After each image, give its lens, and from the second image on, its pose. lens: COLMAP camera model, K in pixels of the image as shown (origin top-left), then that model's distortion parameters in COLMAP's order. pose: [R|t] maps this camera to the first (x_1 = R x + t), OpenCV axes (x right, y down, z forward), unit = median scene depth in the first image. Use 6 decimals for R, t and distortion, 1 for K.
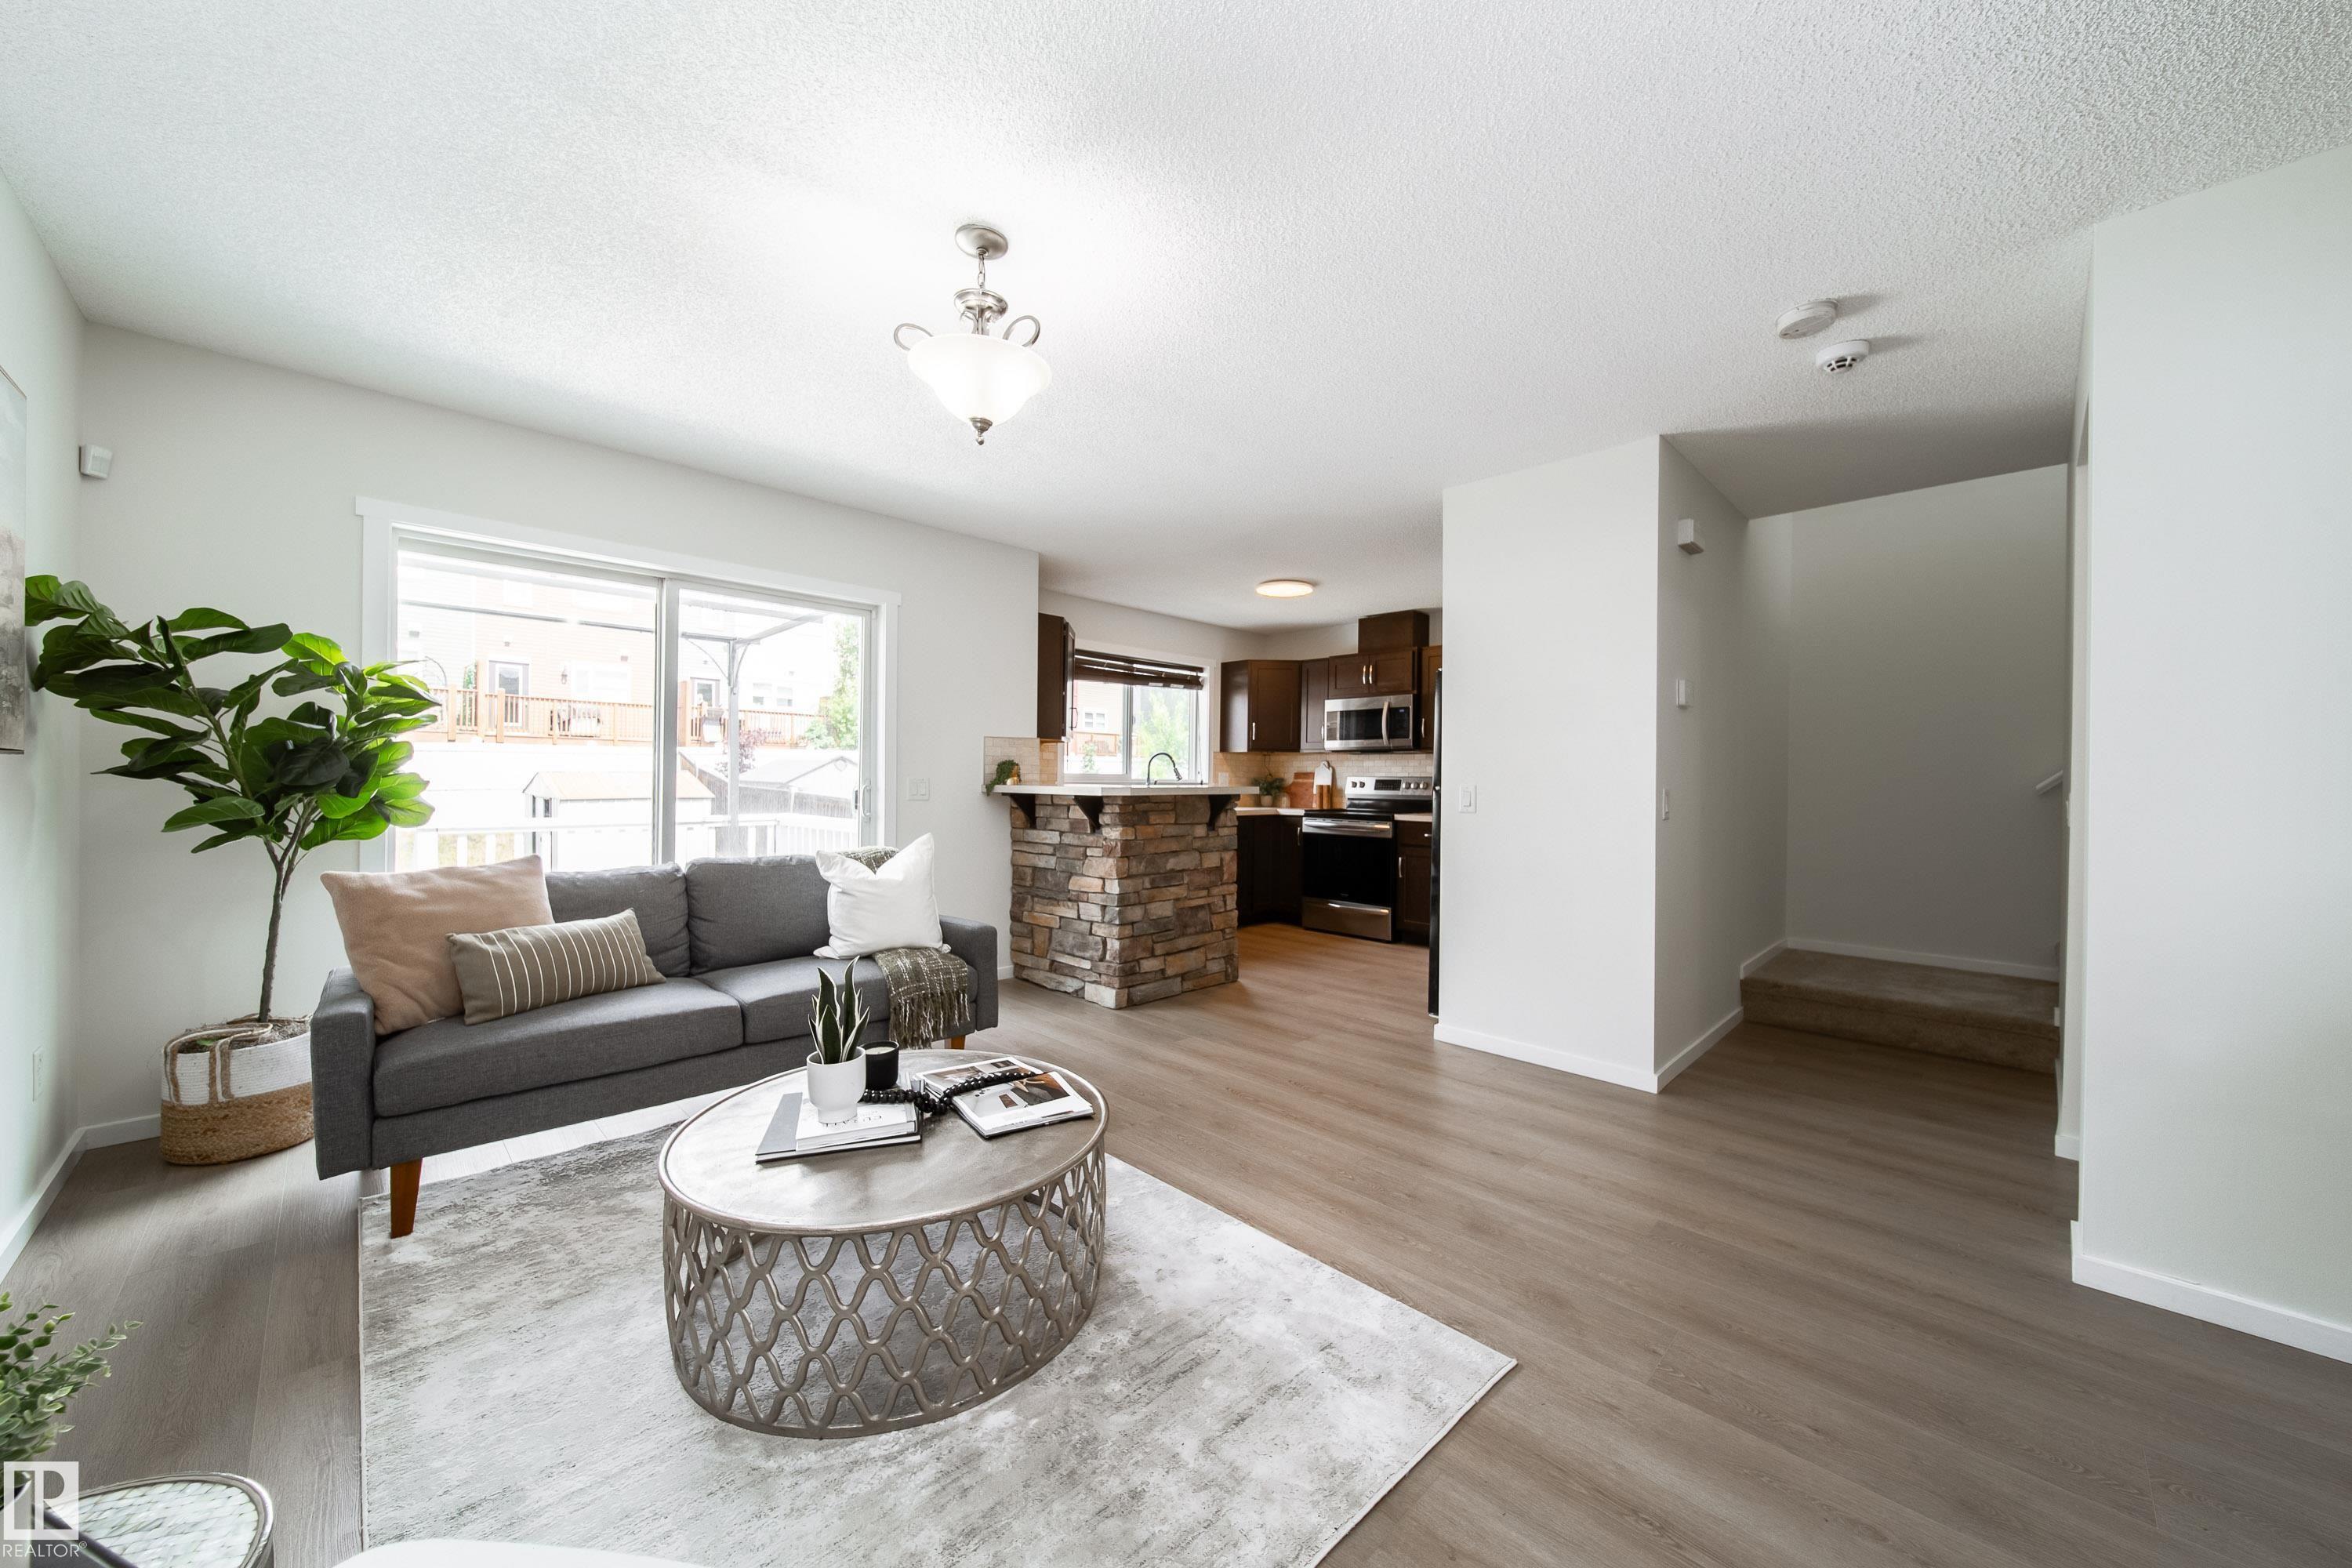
lens RADIAL K [[842.5, 0, 1182.6], [0, 842.5, 772.8], [0, 0, 1]] dist [0.004515, -0.001888]
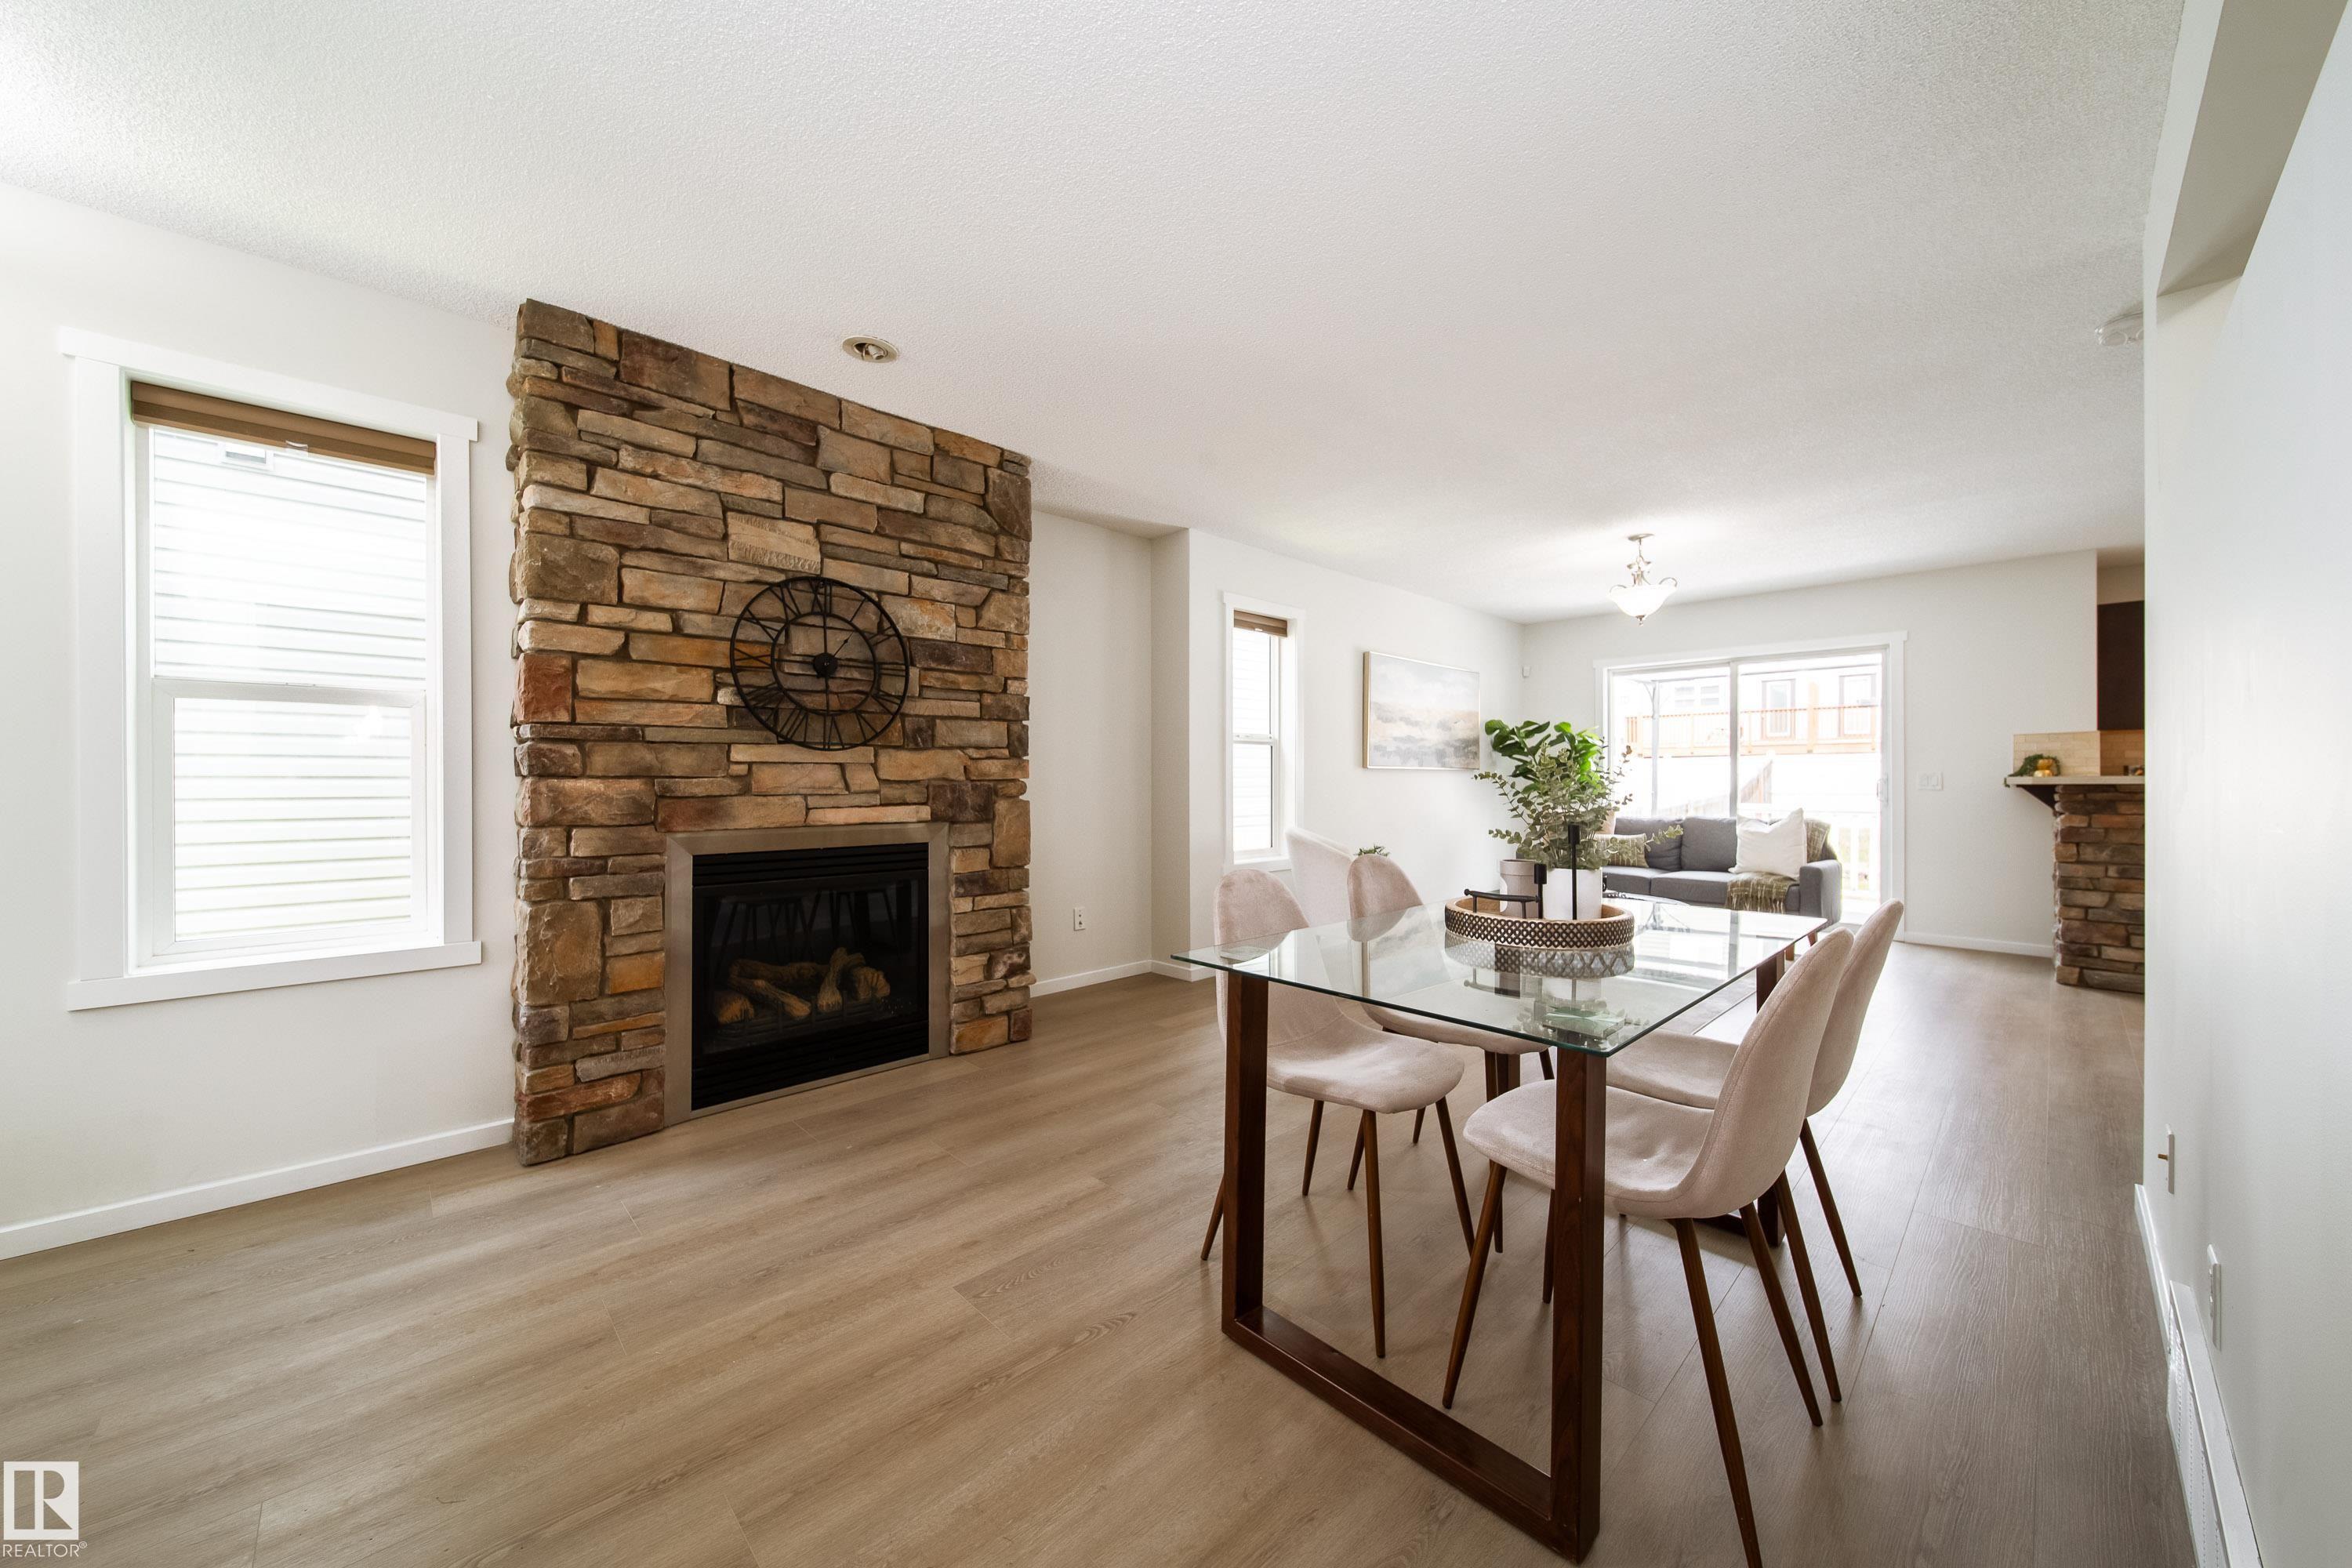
lens RADIAL K [[842.5, 0, 1180.6], [0, 842.5, 781.0], [0, 0, 1]] dist [0.004515, -0.001888]
pose [[-0.021621, -0.009025, -0.999725, 0.969530], [0.010582, 0.999901, -0.009256, 0.018850], [0.999710, -0.010779, -0.021524, -0.093410]]
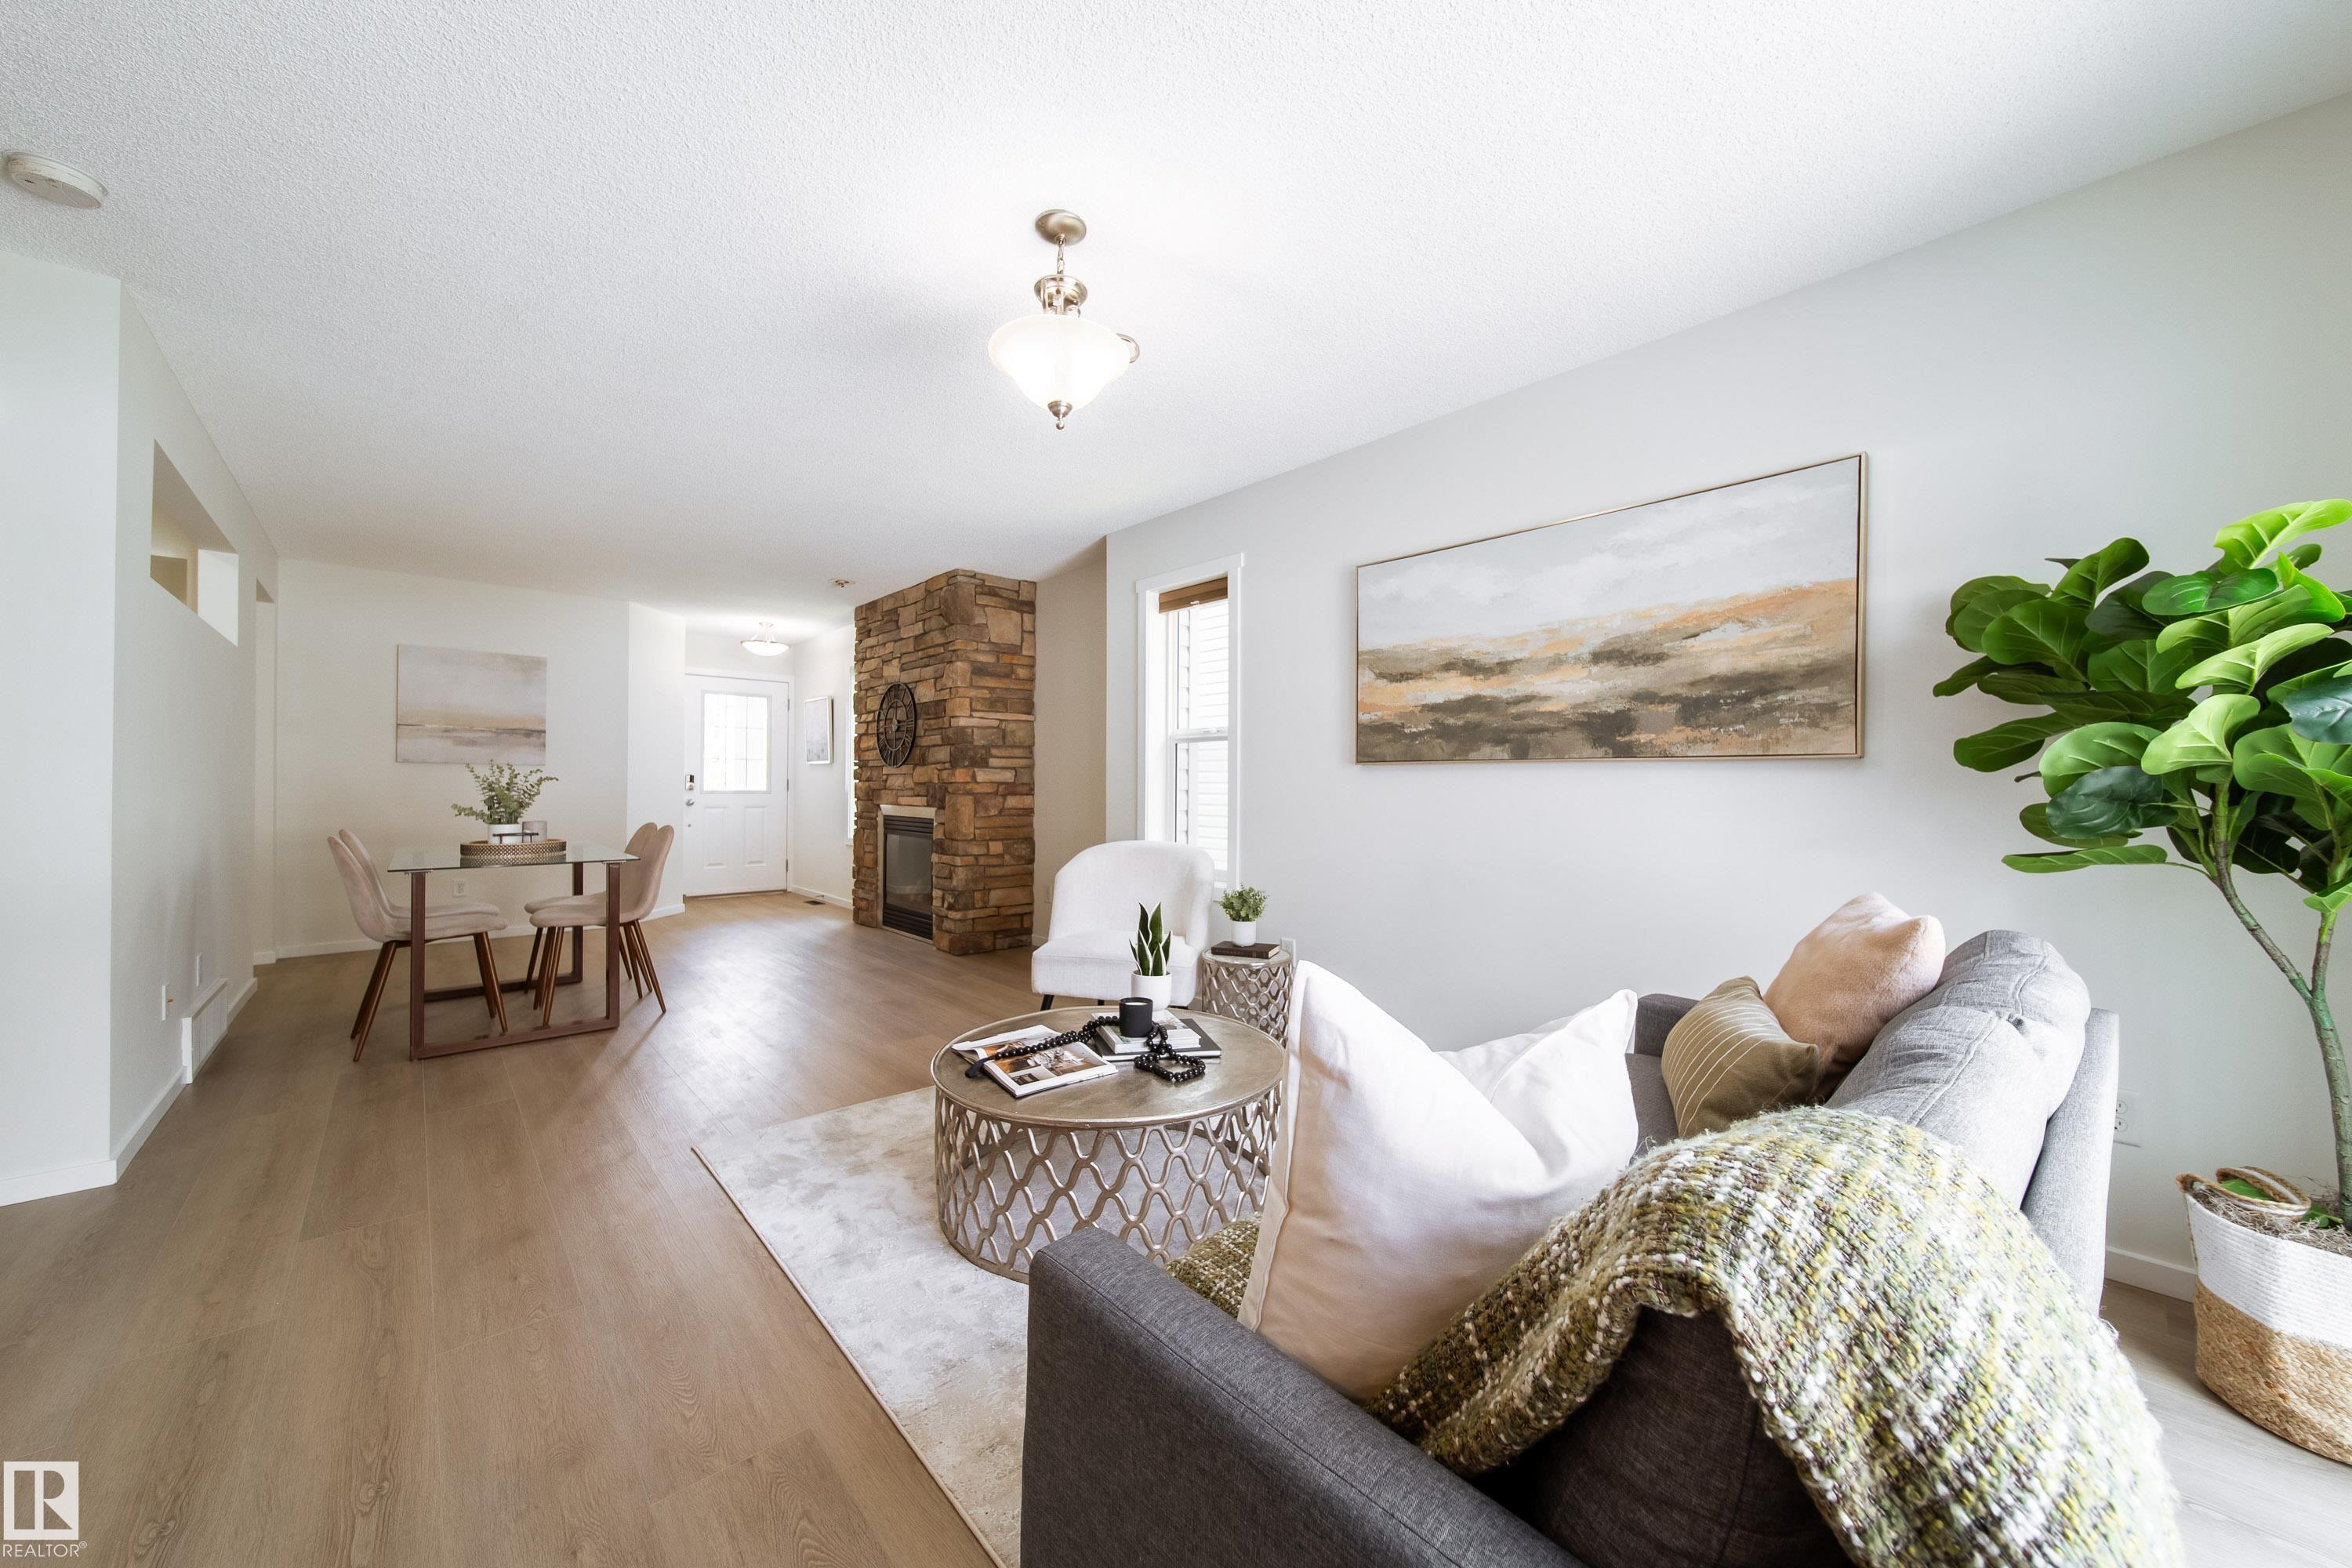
lens RADIAL K [[842.5, 0, 1176.6], [0, 842.5, 780.8], [0, 0, 1]] dist [0.004515, -0.001888]
pose [[-0.998476, -0.015683, 0.052918, -0.206053], [-0.016378, 0.999785, -0.012721, 0.016267], [-0.052707, -0.013569, -0.998518, 0.931171]]
